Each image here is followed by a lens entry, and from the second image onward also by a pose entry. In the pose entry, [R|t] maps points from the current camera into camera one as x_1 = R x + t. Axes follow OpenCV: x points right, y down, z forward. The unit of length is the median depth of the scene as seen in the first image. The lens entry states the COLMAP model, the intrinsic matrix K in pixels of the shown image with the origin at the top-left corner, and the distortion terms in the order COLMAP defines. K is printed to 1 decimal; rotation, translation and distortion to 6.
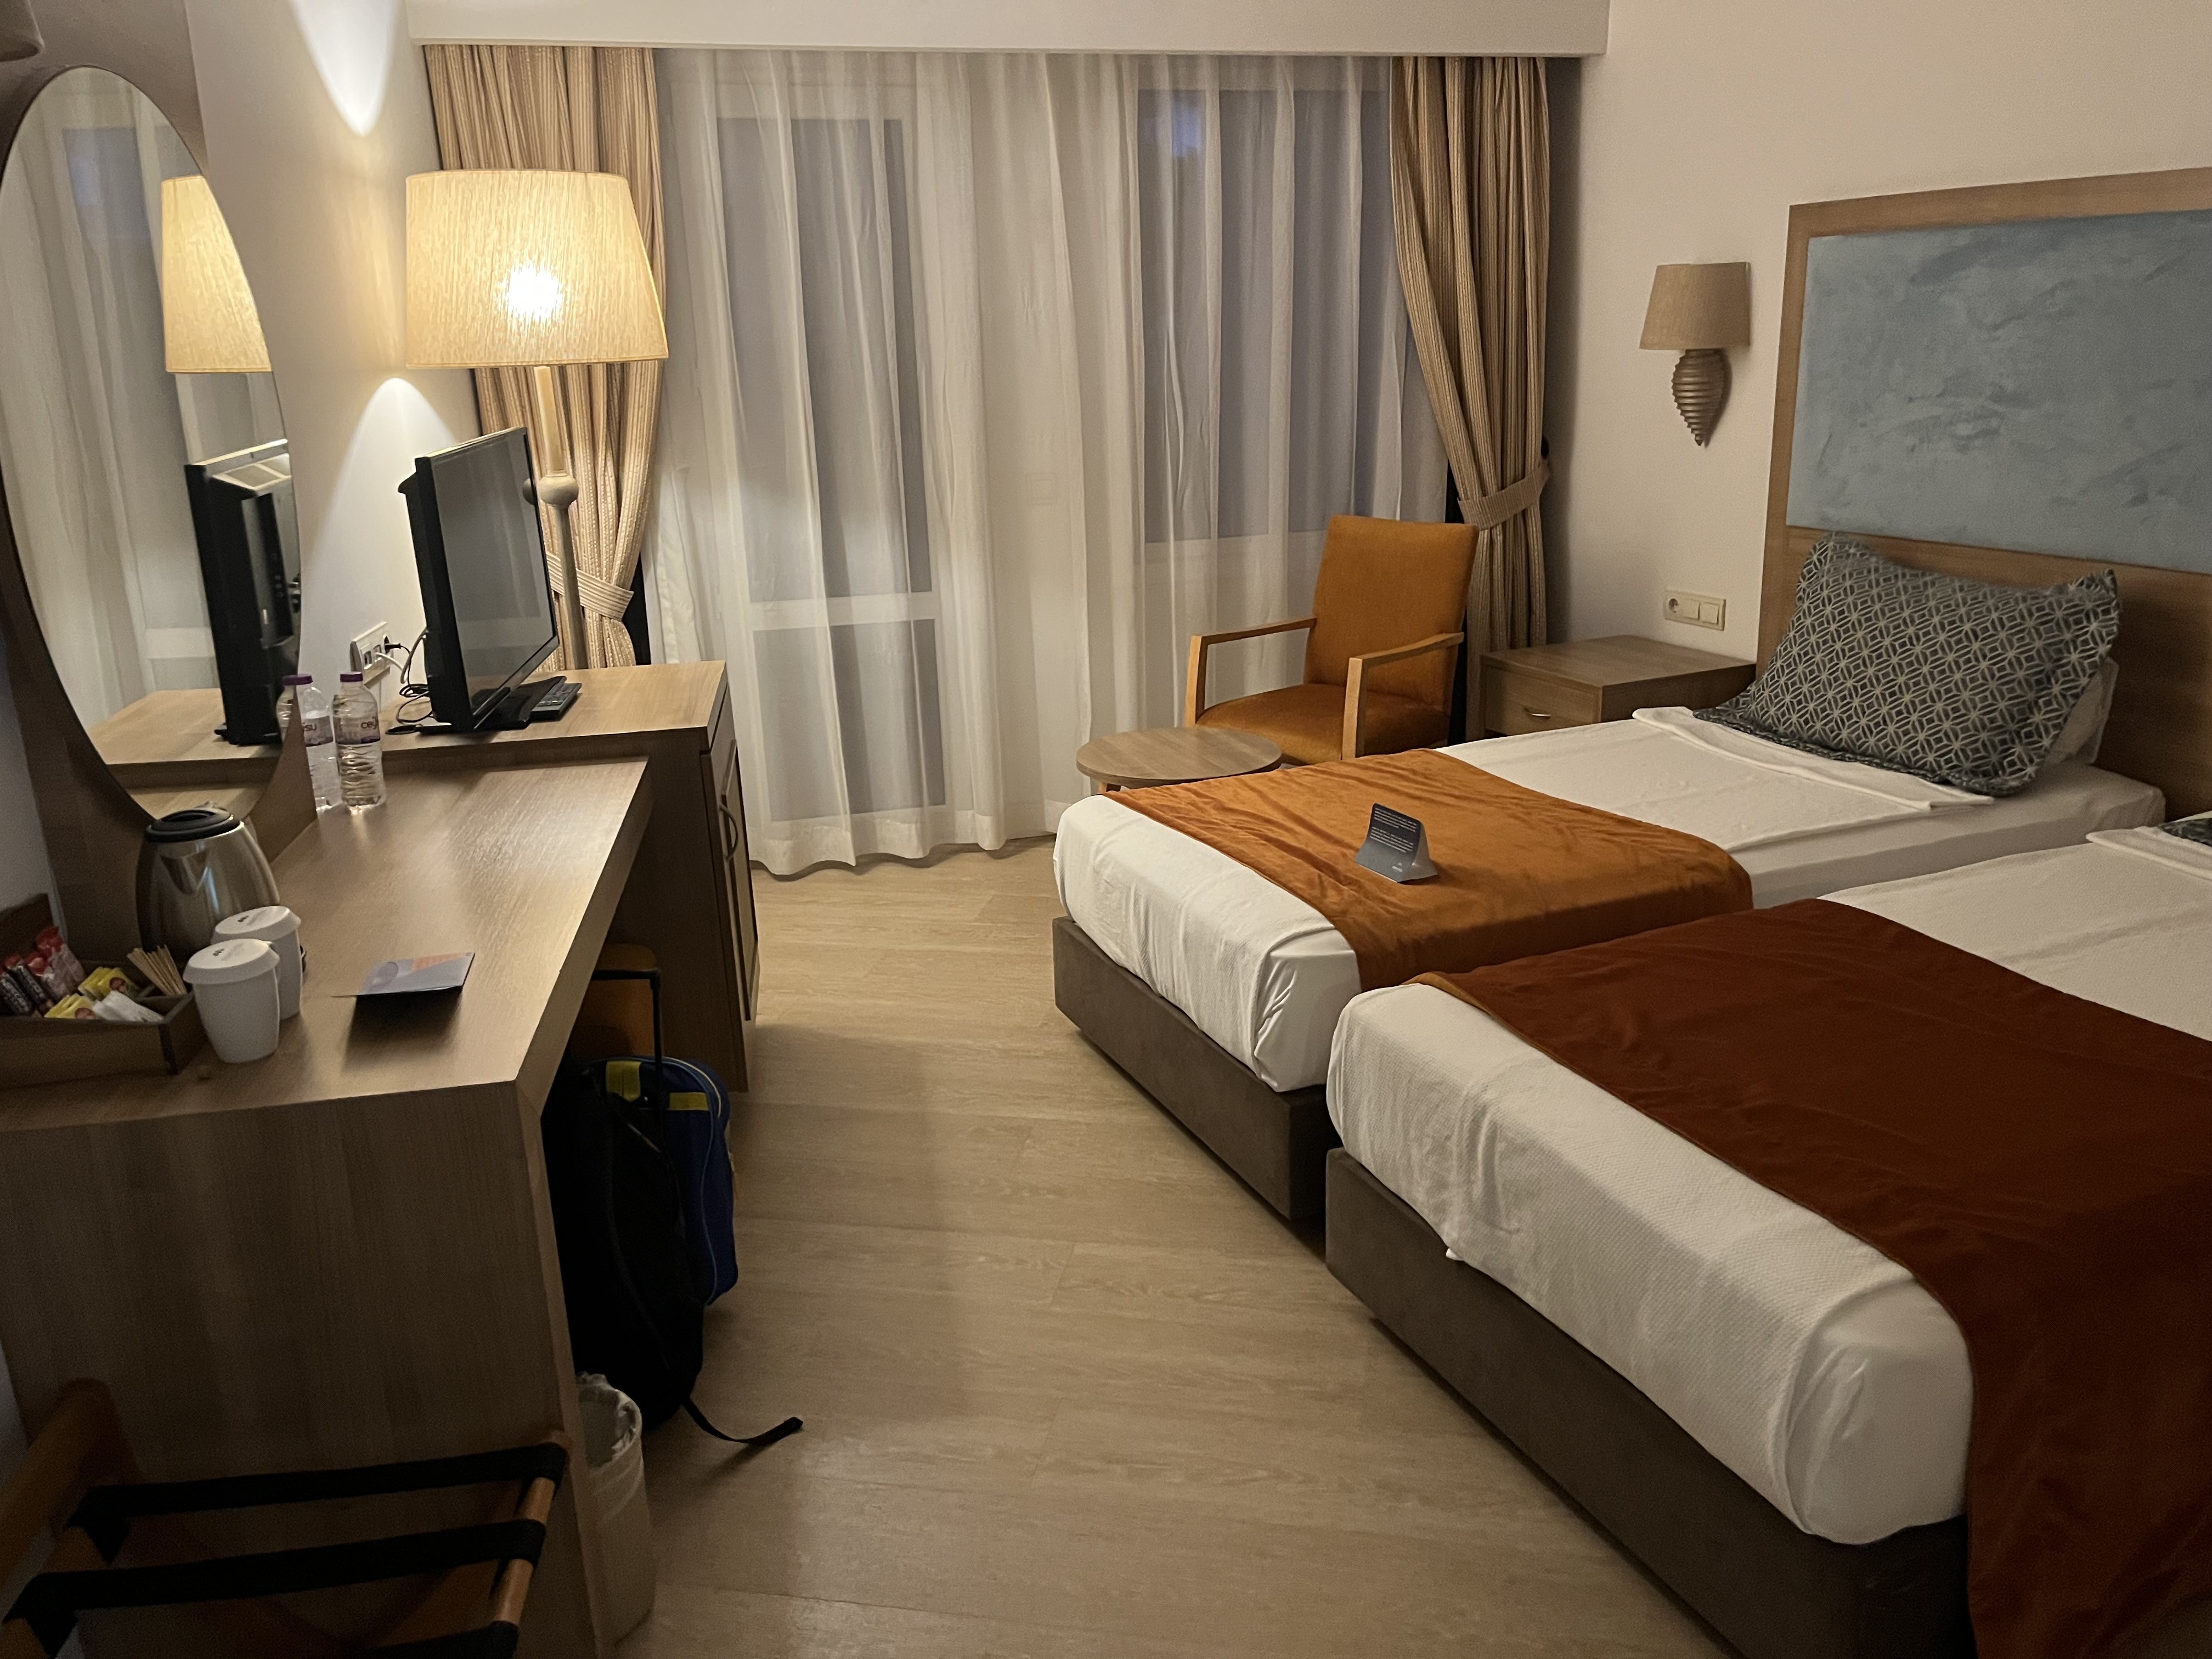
lens RADIAL K [[1689.6, 0, 1097.5], [0, 1689.6, 841.7], [0, 0, 1]] dist [0.047092, -0.067712]
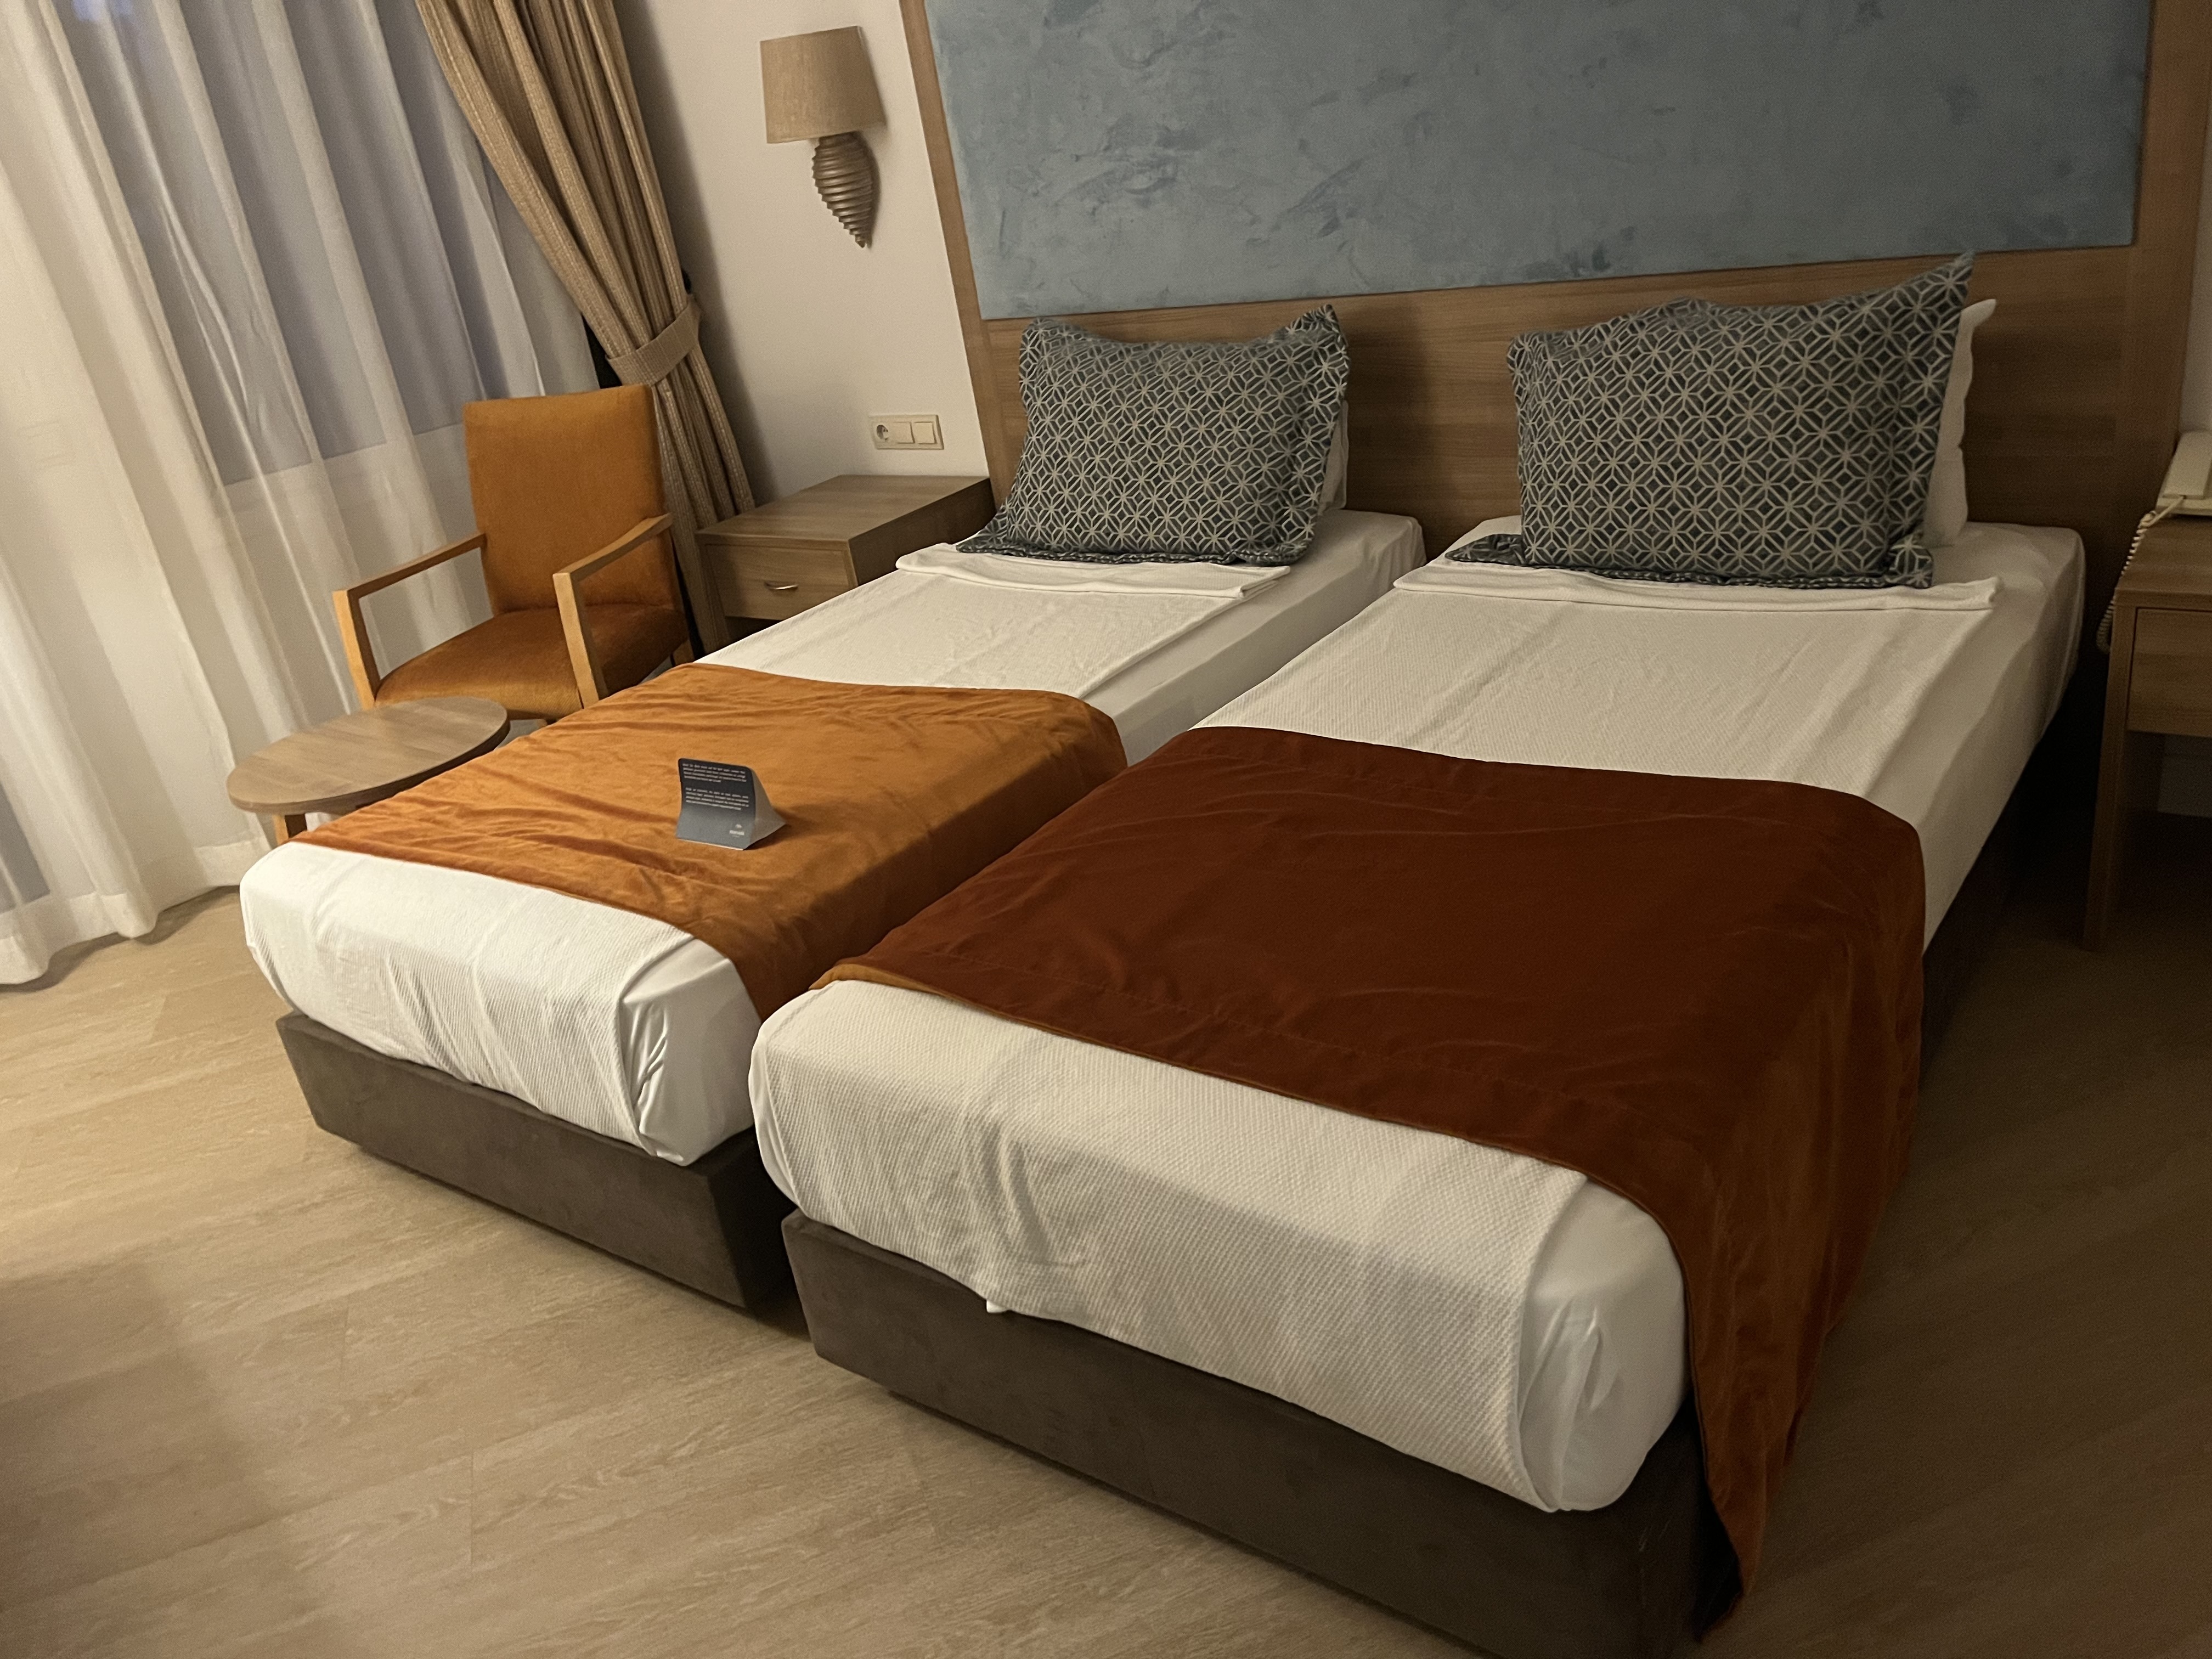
lens RADIAL K [[1689.6, 0, 1097.5], [0, 1689.6, 841.7], [0, 0, 1]] dist [0.047092, -0.067712]
pose [[0.854258, -0.301809, 0.423267, -0.011425], [0.265701, 0.953315, 0.143508, -0.042075], [-0.446818, -0.010131, 0.894567, 0.195580]]
